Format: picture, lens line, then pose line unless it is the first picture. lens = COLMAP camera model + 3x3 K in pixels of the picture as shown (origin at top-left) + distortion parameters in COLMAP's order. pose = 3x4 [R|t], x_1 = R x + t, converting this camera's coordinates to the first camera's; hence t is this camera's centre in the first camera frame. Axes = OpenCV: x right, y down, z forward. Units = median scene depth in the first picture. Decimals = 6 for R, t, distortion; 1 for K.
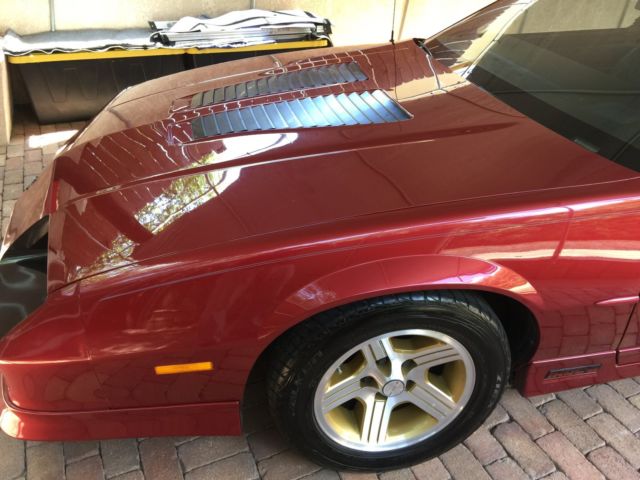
lens RADIAL K [[536.9, 0, 324.8], [0, 536.9, 251.3], [0, 0, 1]] dist [0.103067, -0.153876]
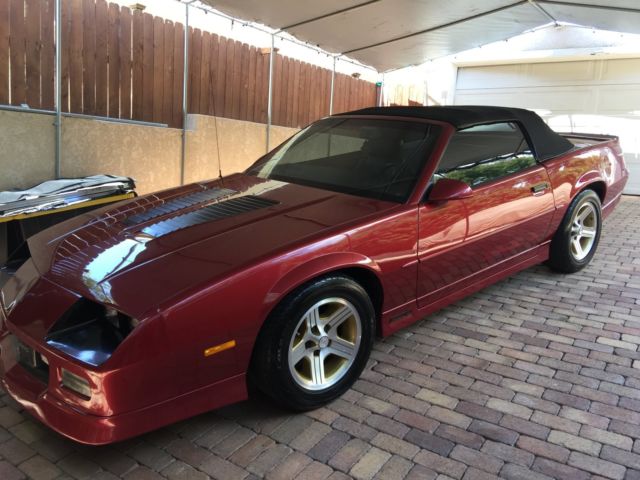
lens RADIAL K [[536.9, 0, 324.8], [0, 536.9, 251.3], [0, 0, 1]] dist [0.103067, -0.153876]
pose [[0.869786, -0.193108, 0.454073, -0.553037], [0.307510, 0.931816, -0.192760, 0.291193], [-0.385888, 0.307292, 0.869863, -0.546957]]
